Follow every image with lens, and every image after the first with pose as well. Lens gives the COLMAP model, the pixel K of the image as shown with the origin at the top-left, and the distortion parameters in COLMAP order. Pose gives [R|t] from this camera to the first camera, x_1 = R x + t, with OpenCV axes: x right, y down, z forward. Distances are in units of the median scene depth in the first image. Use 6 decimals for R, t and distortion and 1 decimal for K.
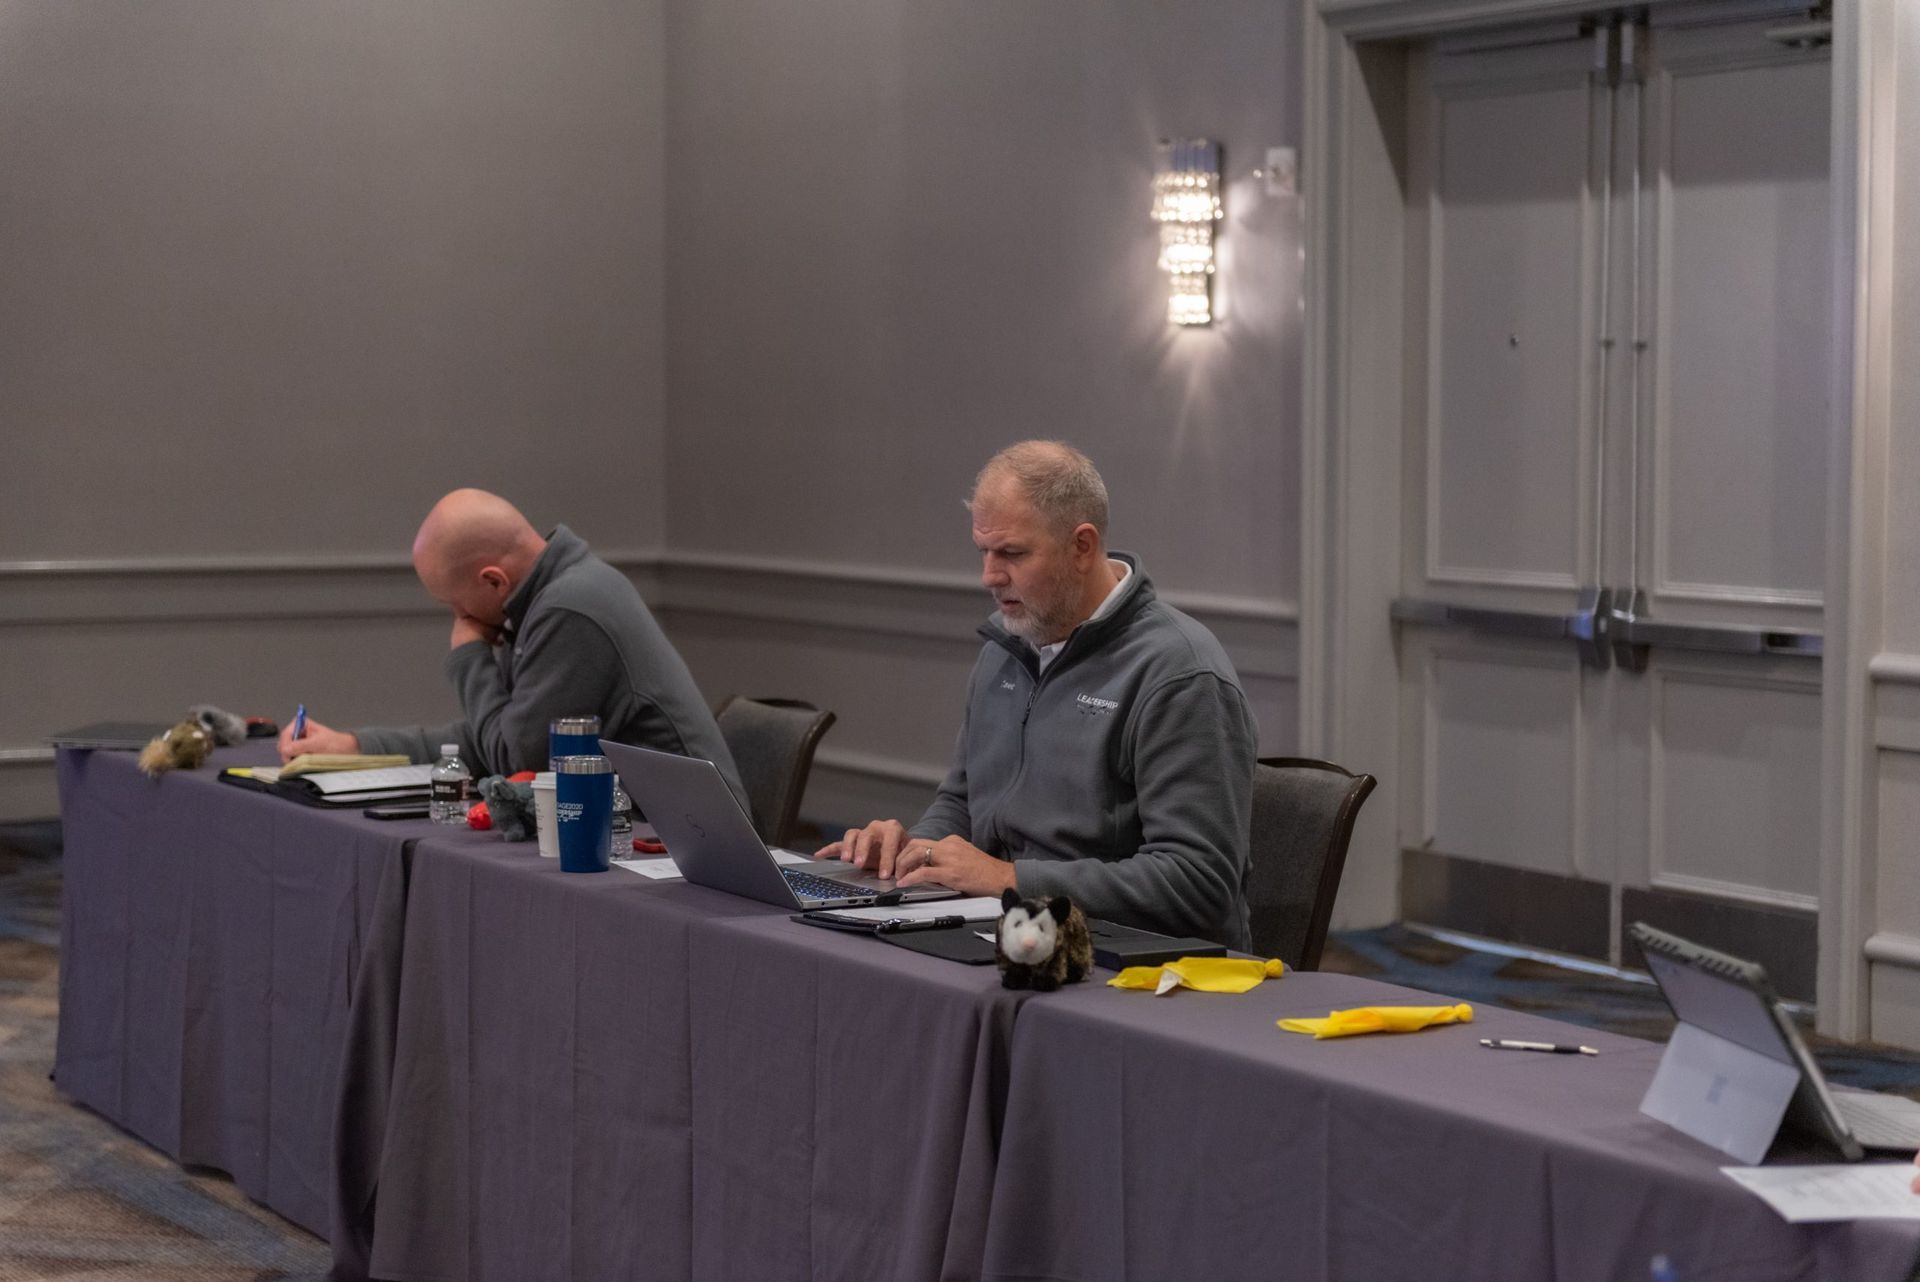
lens RADIAL K [[3943.7, 0, 969.0], [0, 3943.7, 647.7], [0, 0, 1]] dist [0.034467, 0.000000]
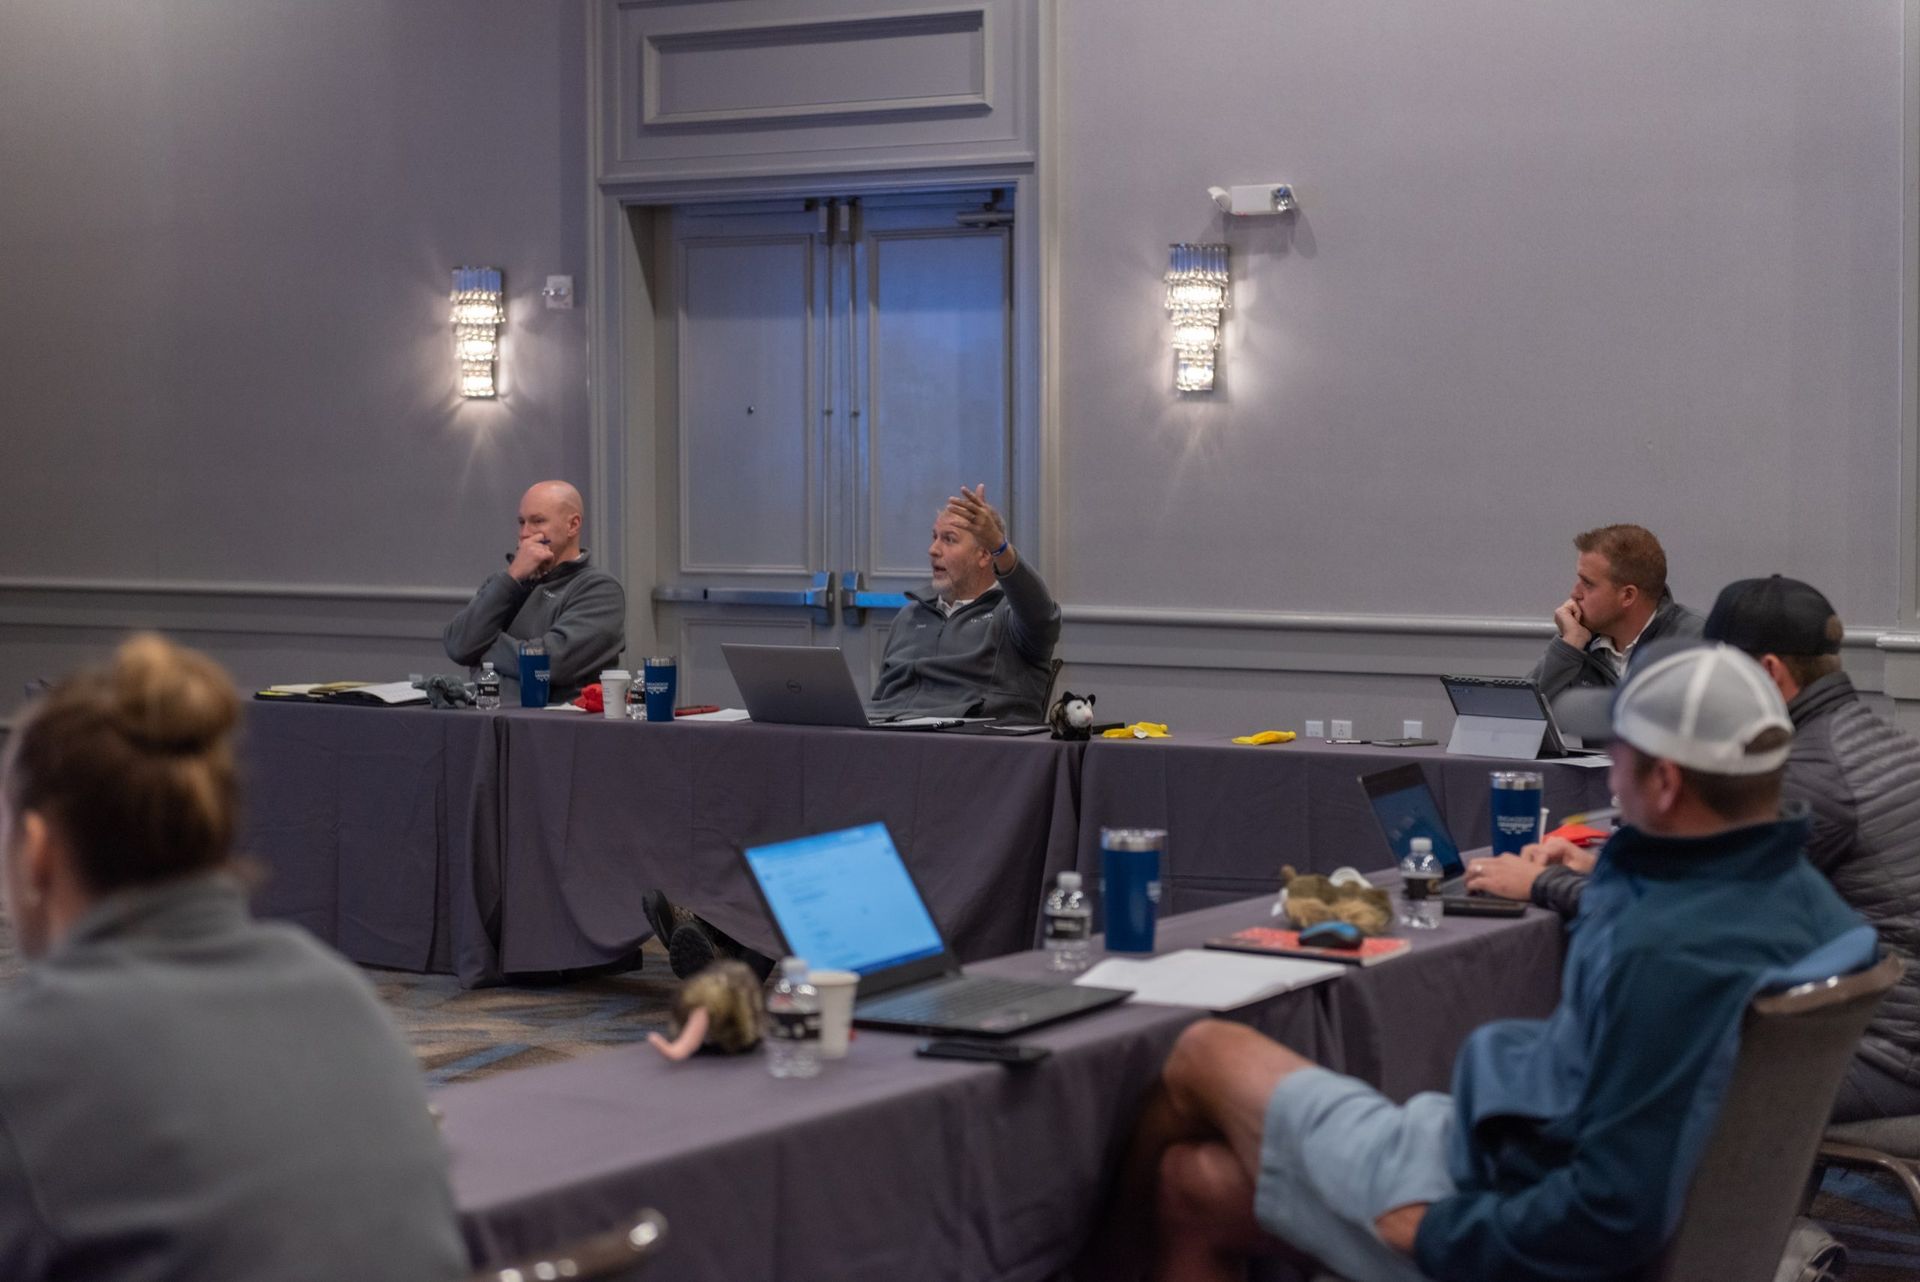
lens RADIAL K [[4235.5, 0, 970.8], [0, 4235.5, 645.5], [0, 0, 1]] dist [-0.004396, 0.000000]
pose [[0.885865, -0.026366, 0.463193, -0.509086], [0.033125, 0.999430, -0.006462, 0.023336], [-0.462759, 0.021068, 0.886234, -0.437600]]
